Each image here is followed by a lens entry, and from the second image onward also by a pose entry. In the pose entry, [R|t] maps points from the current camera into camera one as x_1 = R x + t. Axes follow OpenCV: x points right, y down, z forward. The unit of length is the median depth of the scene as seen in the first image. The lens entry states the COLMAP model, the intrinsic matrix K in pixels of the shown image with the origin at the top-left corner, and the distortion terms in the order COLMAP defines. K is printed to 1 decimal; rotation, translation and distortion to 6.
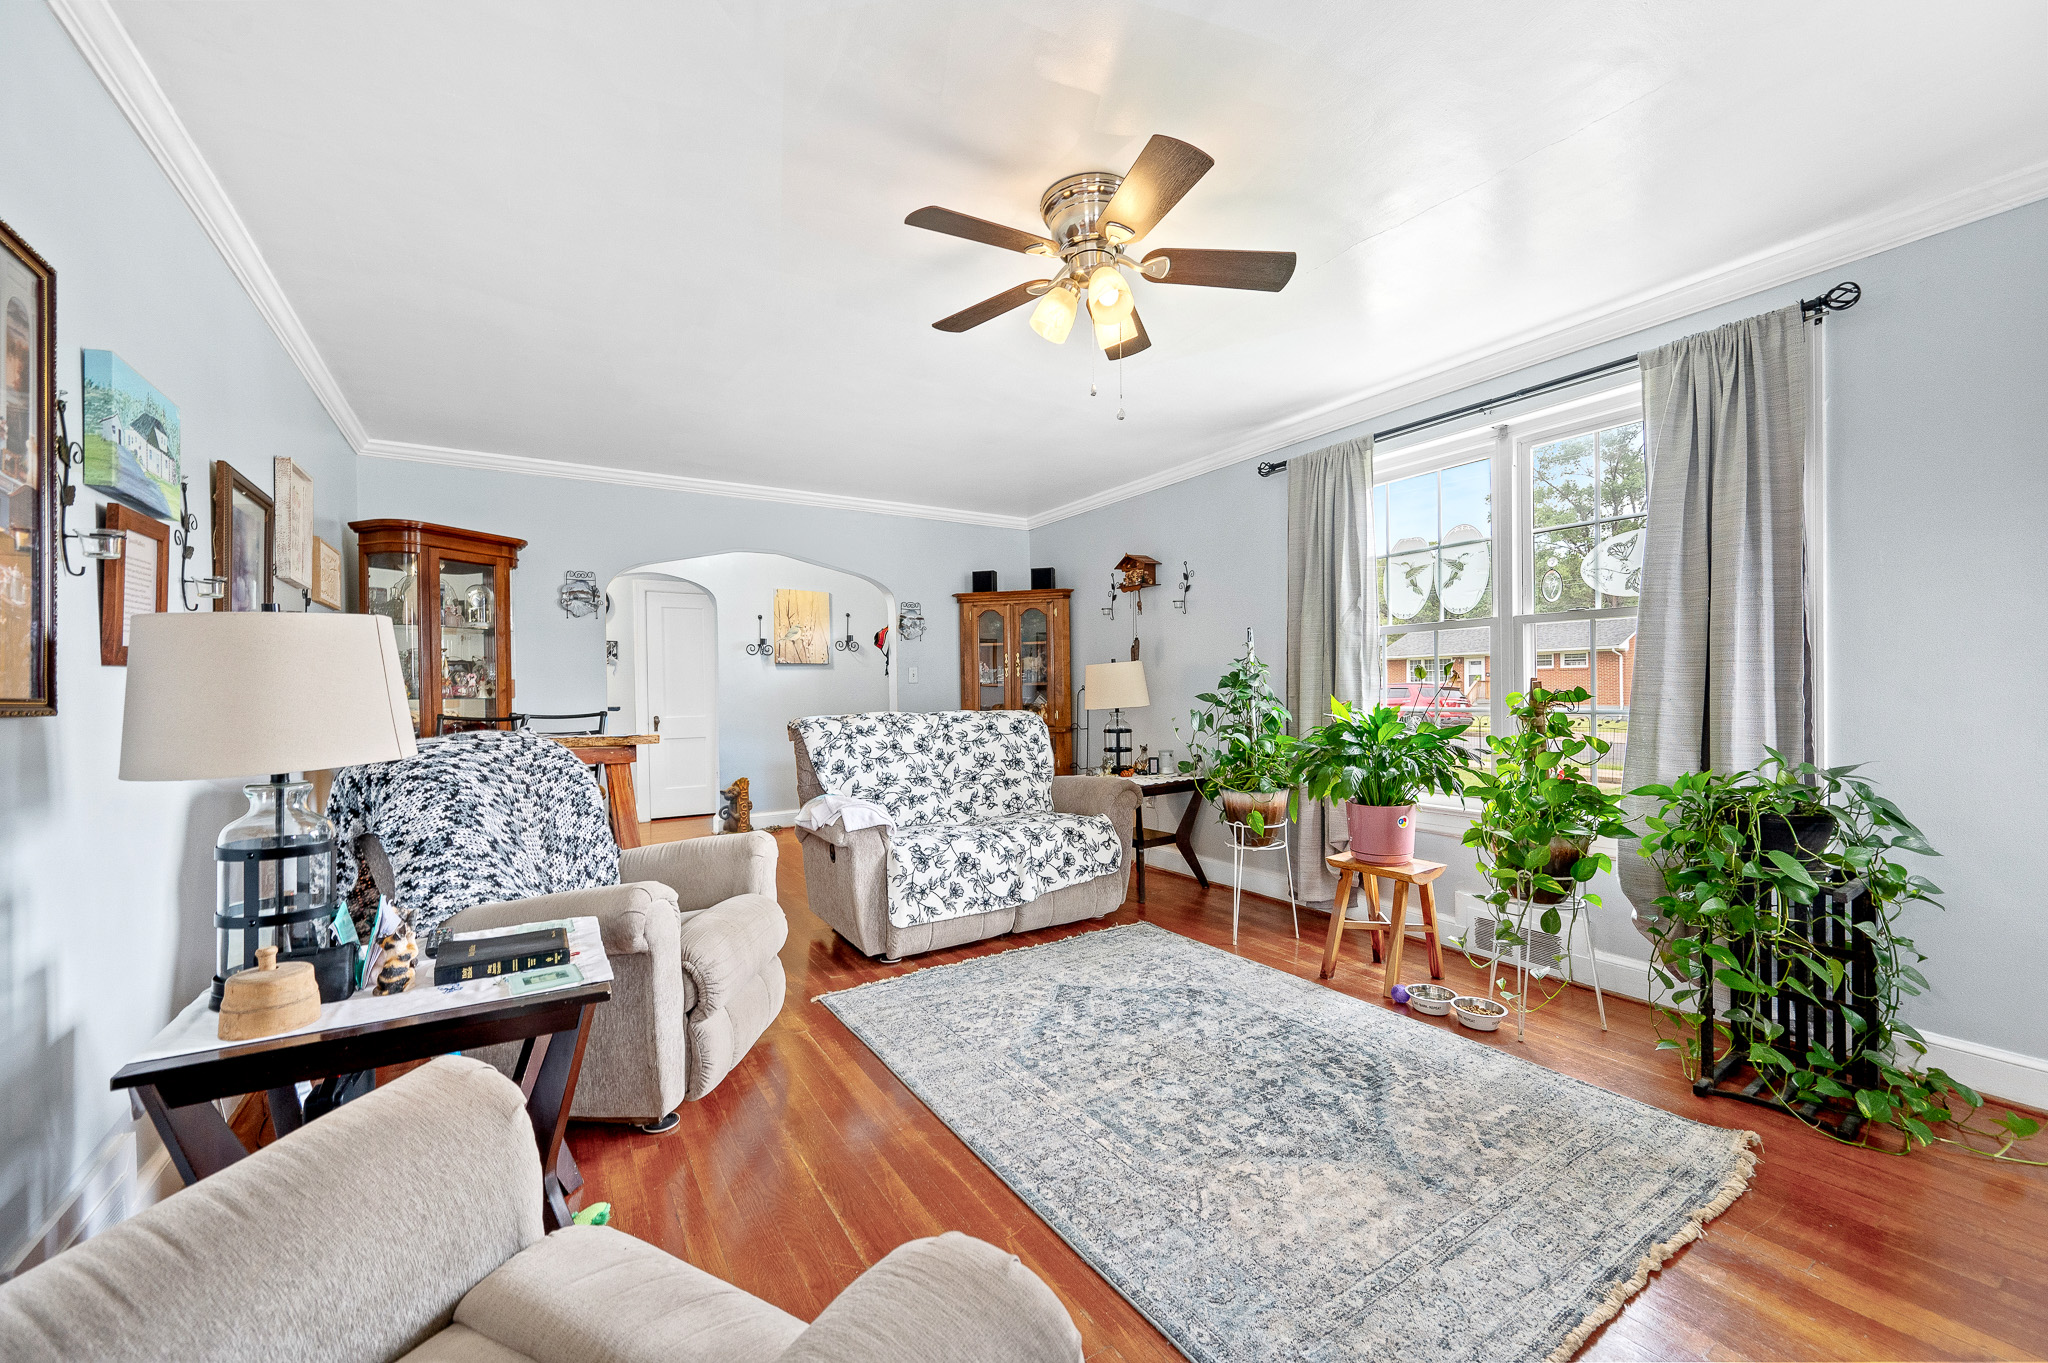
lens RADIAL K [[806.1, 0, 1026.7], [0, 806.1, 691.8], [0, 0, 1]] dist [-0.000686, -0.000180]
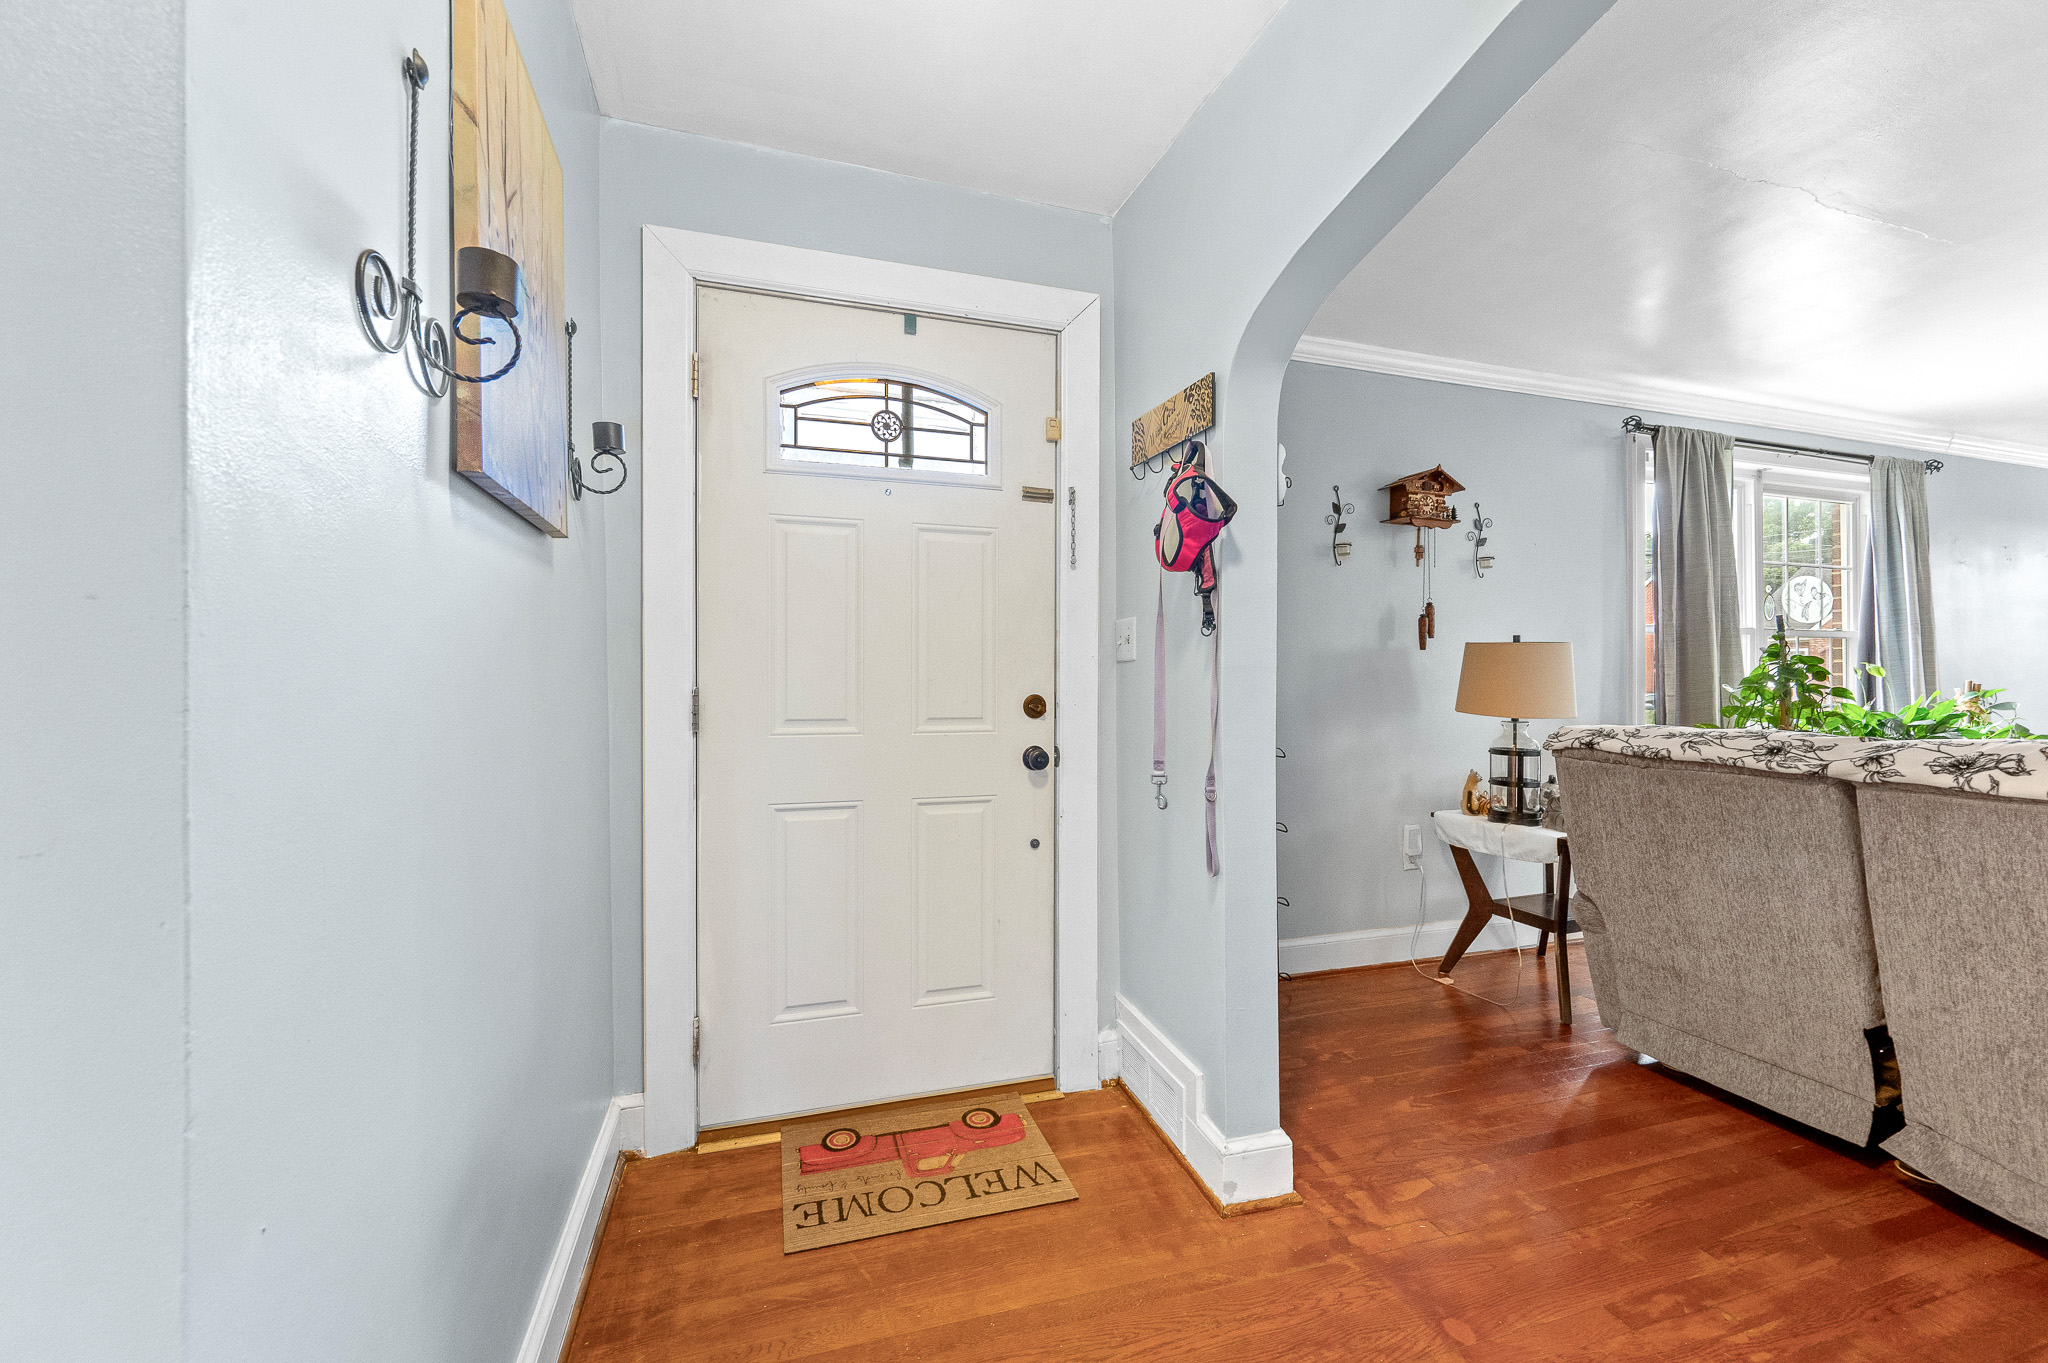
lens RADIAL K [[806.1, 0, 1026.7], [0, 806.1, 691.8], [0, 0, 1]] dist [-0.000686, -0.000180]
pose [[0.254732, 0.009370, 0.966966, -0.811341], [-0.002893, 0.999956, -0.008927, 0.014439], [-0.967007, -0.000523, 0.254748, 1.681976]]
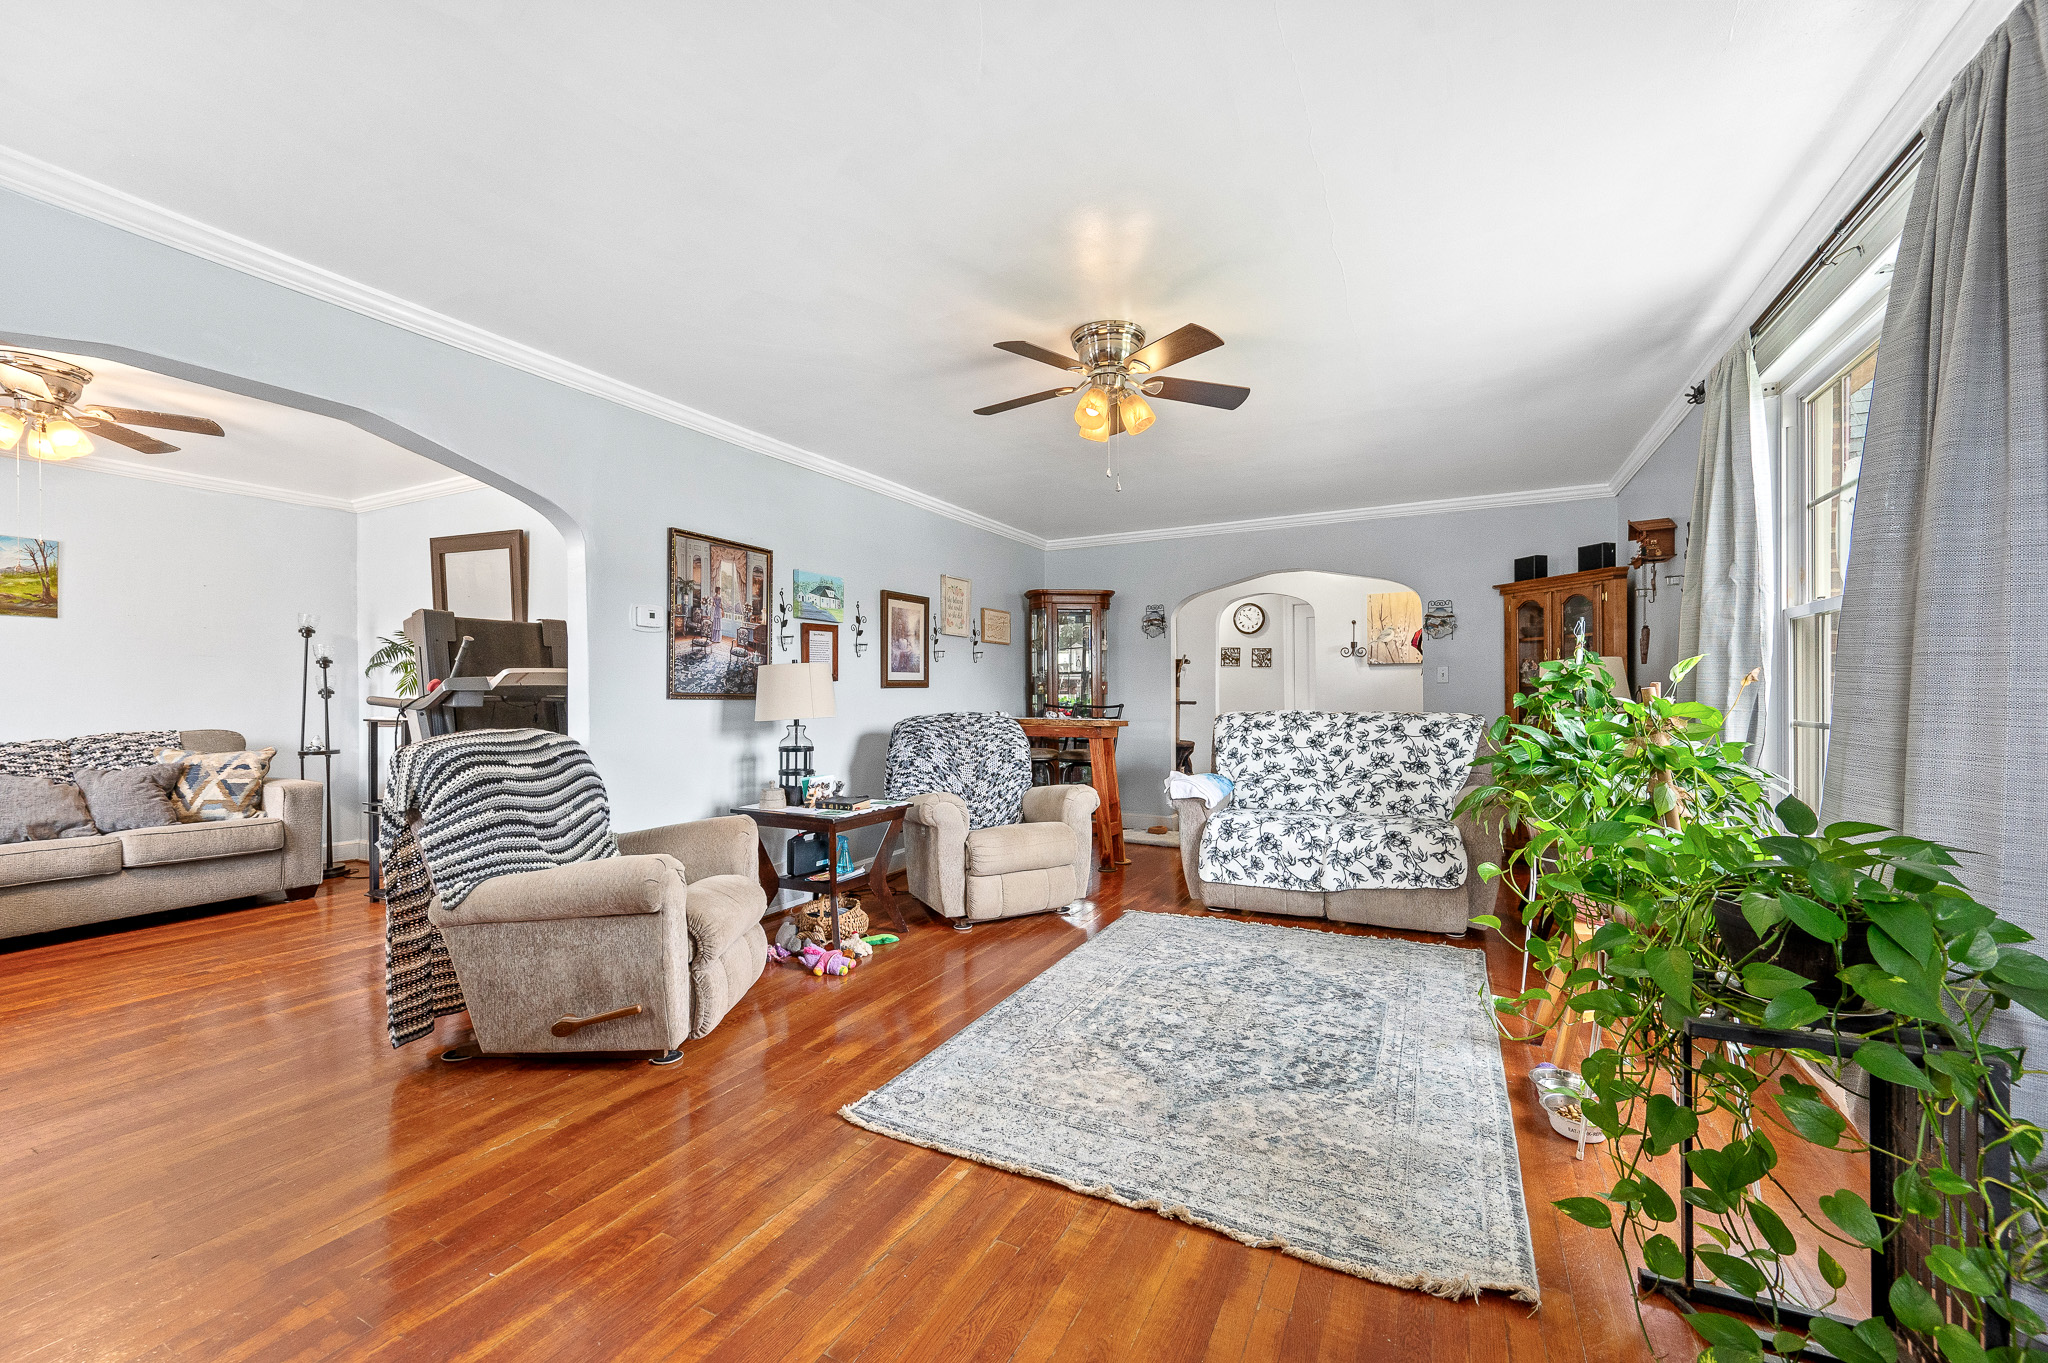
lens RADIAL K [[806.1, 0, 1026.7], [0, 806.1, 691.8], [0, 0, 1]] dist [-0.000686, -0.000180]
pose [[0.505064, 0.008589, -0.863039, 0.752704], [-0.003638, 0.999963, 0.007823, -0.010132], [0.863075, -0.000811, 0.505076, 0.122200]]
